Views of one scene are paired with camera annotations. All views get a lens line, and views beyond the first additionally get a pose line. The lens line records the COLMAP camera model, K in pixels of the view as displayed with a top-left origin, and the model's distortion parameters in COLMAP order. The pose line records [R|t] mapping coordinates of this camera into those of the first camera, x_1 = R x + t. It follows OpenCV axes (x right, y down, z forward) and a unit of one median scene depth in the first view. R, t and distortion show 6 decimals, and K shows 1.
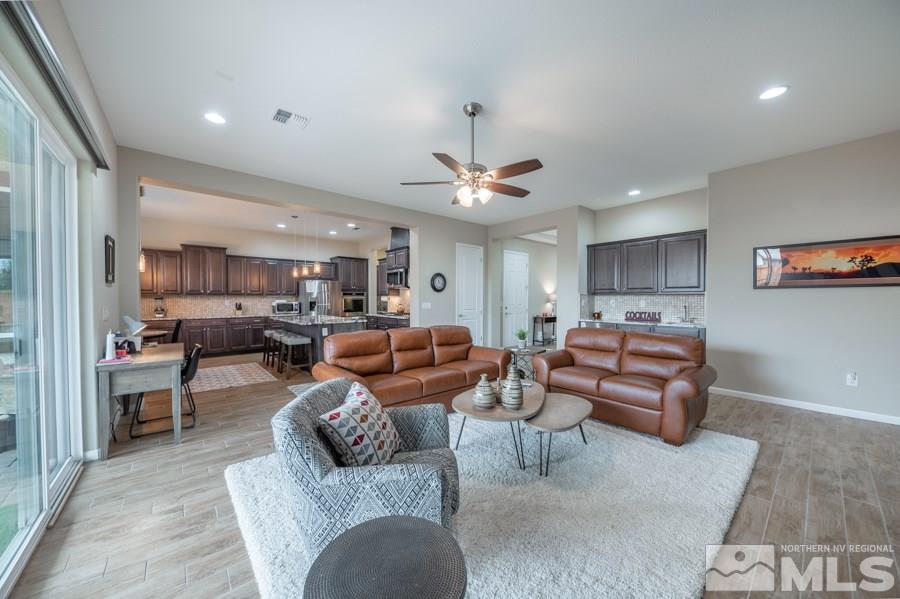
lens RADIAL K [[316.0, 0, 452.1], [0, 316.0, 302.9], [0, 0, 1]] dist [-0.002154, -0.000278]
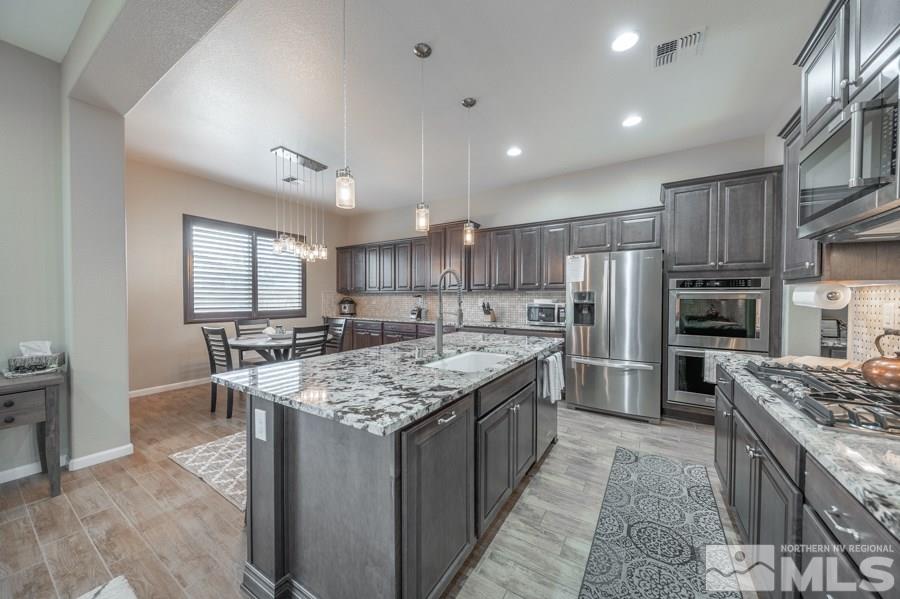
lens RADIAL K [[316.0, 0, 452.1], [0, 316.0, 302.9], [0, 0, 1]] dist [-0.002154, -0.000278]
pose [[0.298032, 0.018400, -0.954378, -0.088616], [-0.015365, 0.999777, 0.014477, -0.009611], [0.954432, 0.010349, 0.298249, 0.791979]]
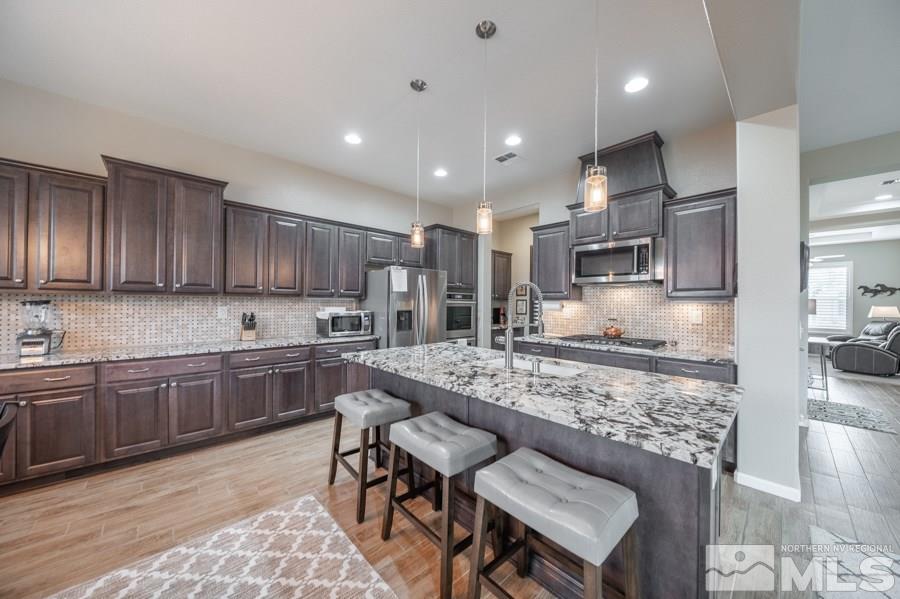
lens RADIAL K [[316.0, 0, 452.1], [0, 316.0, 302.9], [0, 0, 1]] dist [-0.002154, -0.000278]
pose [[0.999341, 0.009288, 0.035084, -0.434541], [-0.008706, 0.999823, -0.016700, -0.010693], [-0.035232, 0.016383, 0.999245, 0.583736]]
